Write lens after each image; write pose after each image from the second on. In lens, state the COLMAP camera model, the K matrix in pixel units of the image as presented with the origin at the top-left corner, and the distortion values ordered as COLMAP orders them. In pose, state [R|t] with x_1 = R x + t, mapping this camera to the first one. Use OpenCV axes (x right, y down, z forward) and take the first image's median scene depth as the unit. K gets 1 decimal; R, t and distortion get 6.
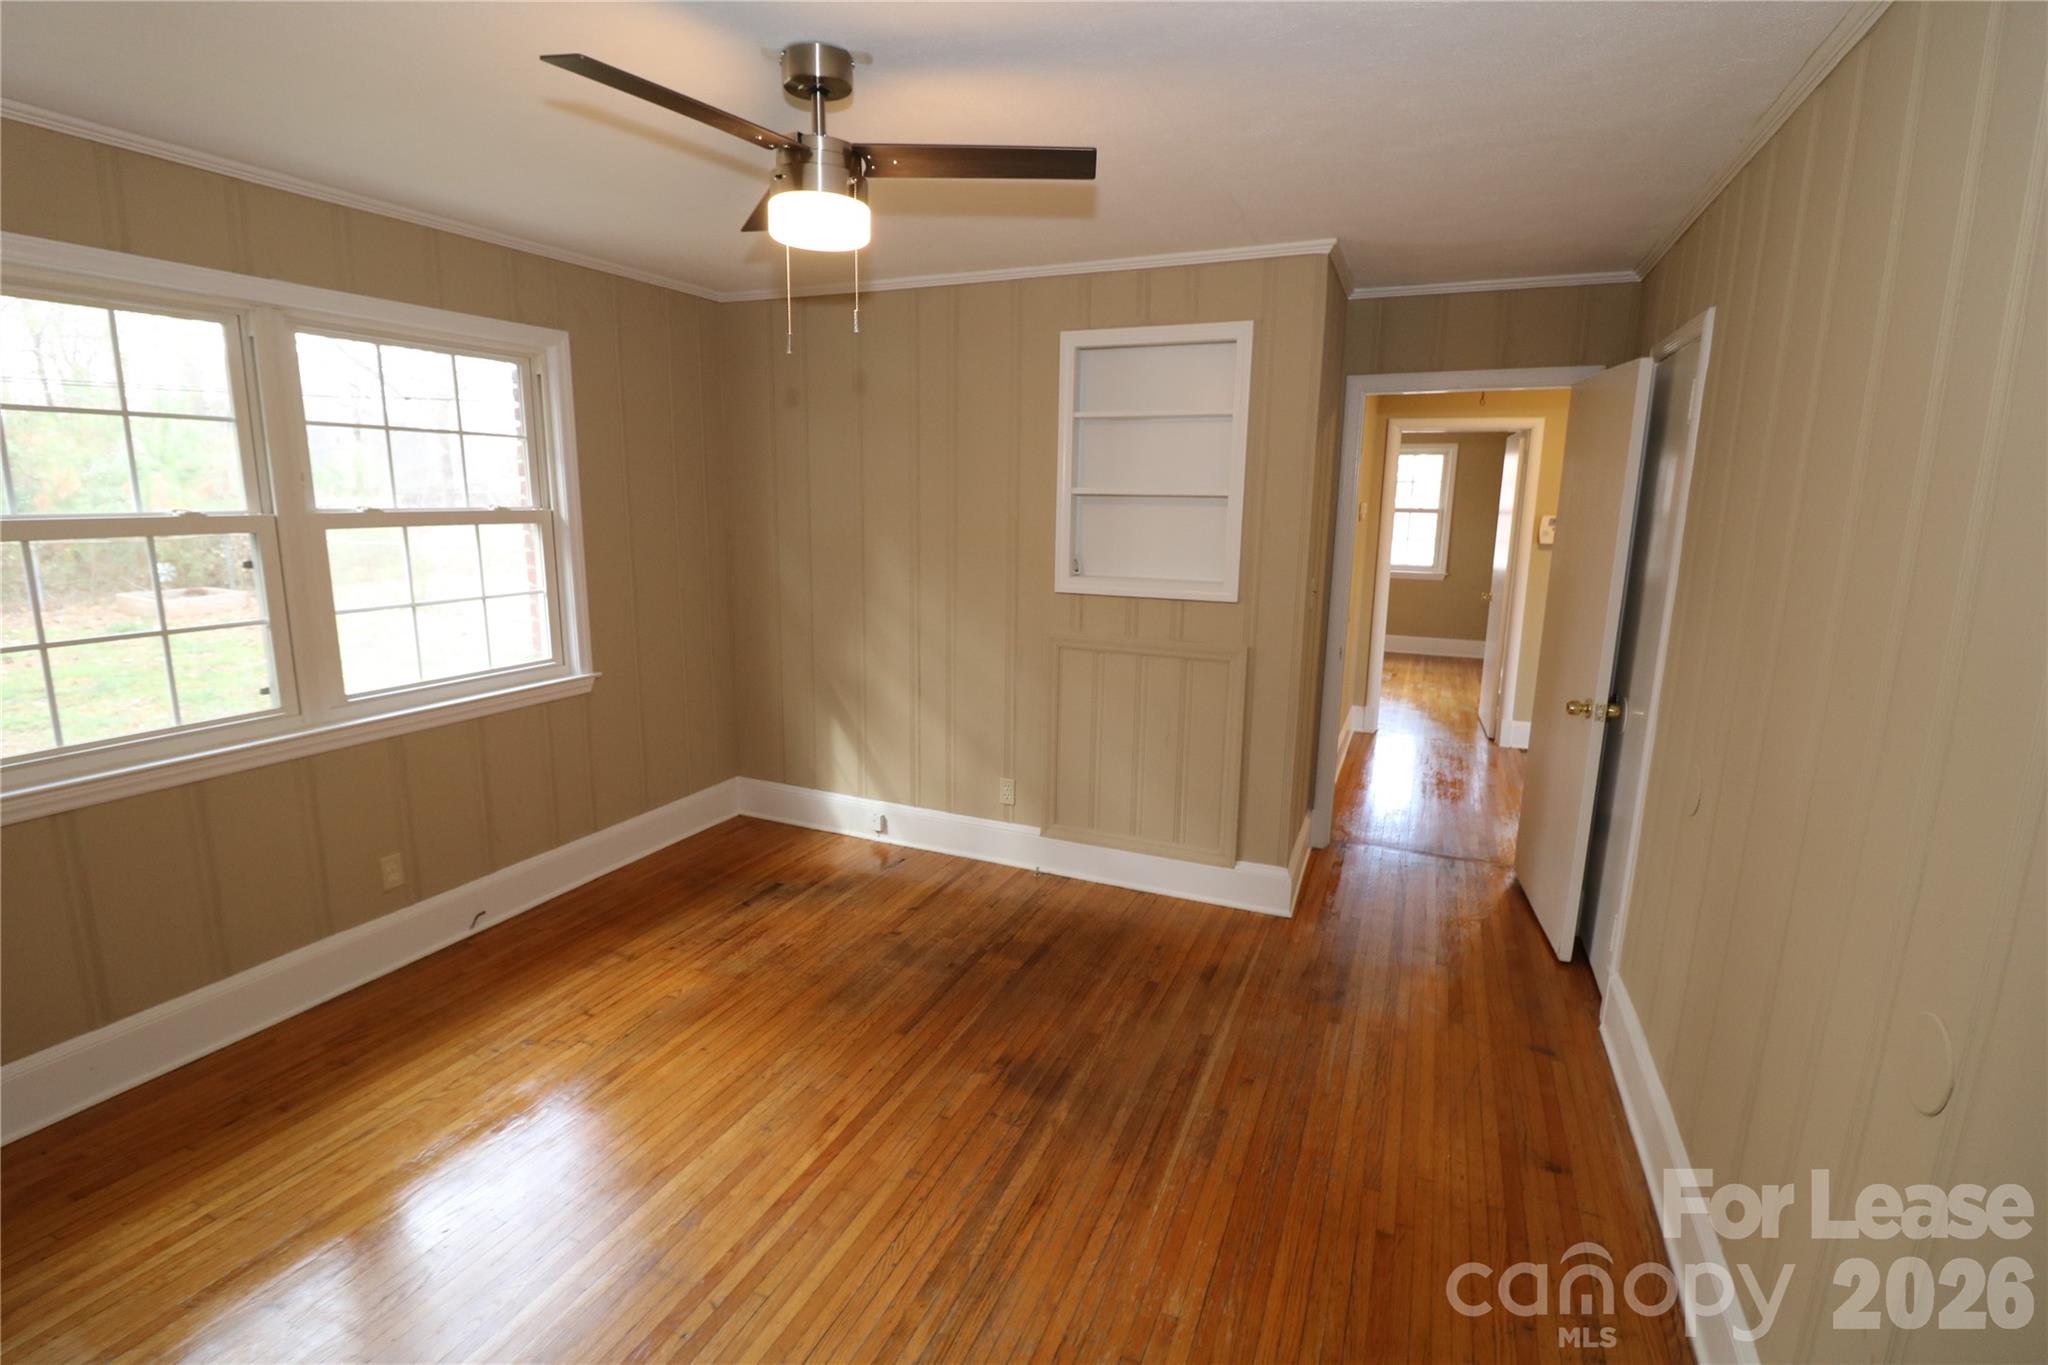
lens RADIAL K [[932.0, 0, 1021.5], [0, 932.0, 673.3], [0, 0, 1]] dist [-0.002523, -0.019331]
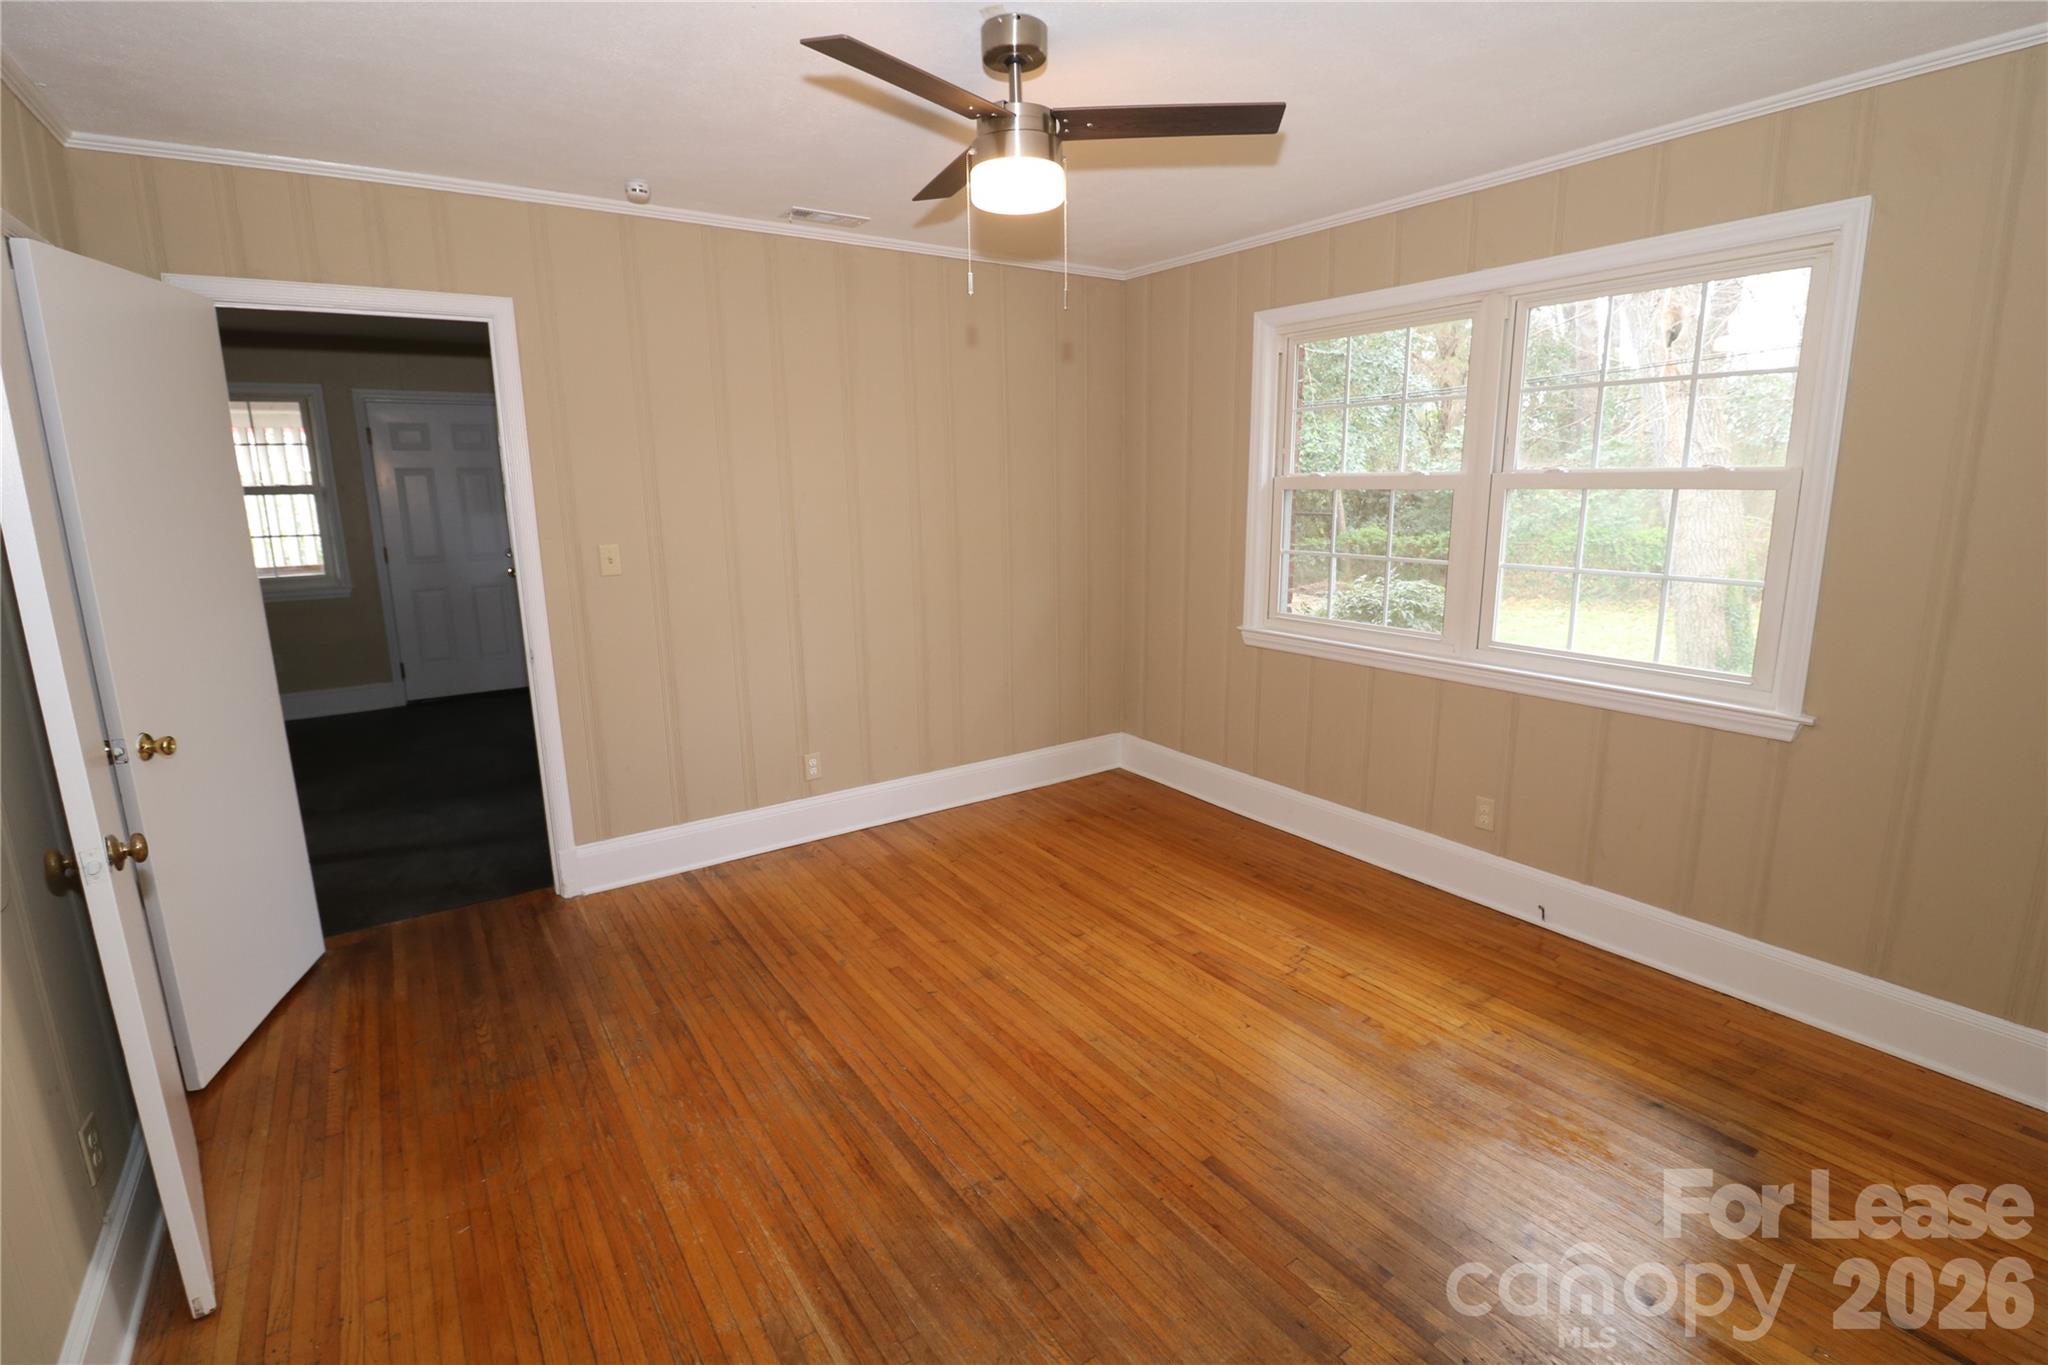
lens RADIAL K [[942.5, 0, 1024.5], [0, 942.5, 667.1], [0, 0, 1]] dist [0.004018, -0.016880]
pose [[-0.526484, 0.161823, -0.834642, 0.576855], [-0.152640, 0.947775, 0.280042, -0.203130], [0.836371, 0.274837, -0.474288, 1.251525]]
